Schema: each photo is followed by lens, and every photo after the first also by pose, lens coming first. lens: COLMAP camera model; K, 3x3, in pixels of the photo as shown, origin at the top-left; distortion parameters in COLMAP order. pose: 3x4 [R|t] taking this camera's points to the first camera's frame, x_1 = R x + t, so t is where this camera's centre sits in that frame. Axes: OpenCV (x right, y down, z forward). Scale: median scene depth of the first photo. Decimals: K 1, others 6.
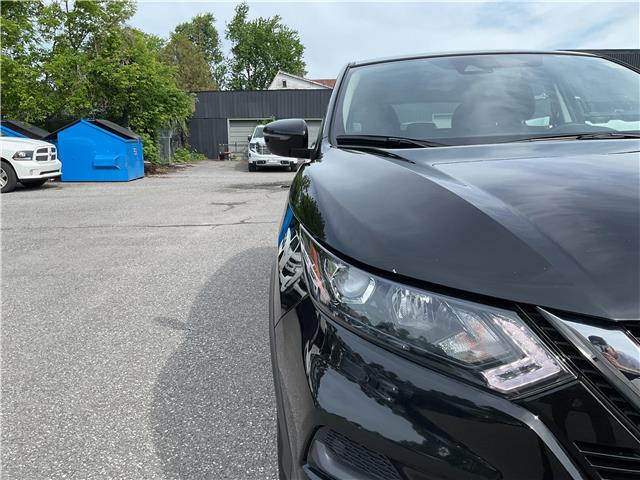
lens RADIAL K [[528.2, 0, 315.0], [0, 528.2, 244.4], [0, 0, 1]] dist [0.062290, -0.124601]
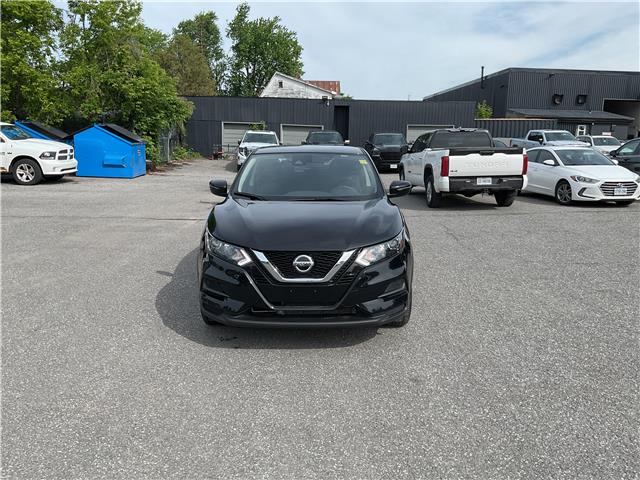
lens RADIAL K [[528.2, 0, 315.8], [0, 528.2, 244.1], [0, 0, 1]] dist [0.062290, -0.124601]
pose [[0.999219, 0.038243, 0.009914, 0.047193], [-0.038331, 0.999226, 0.008843, 0.001379], [-0.009568, -0.009216, 0.999912, -0.175465]]
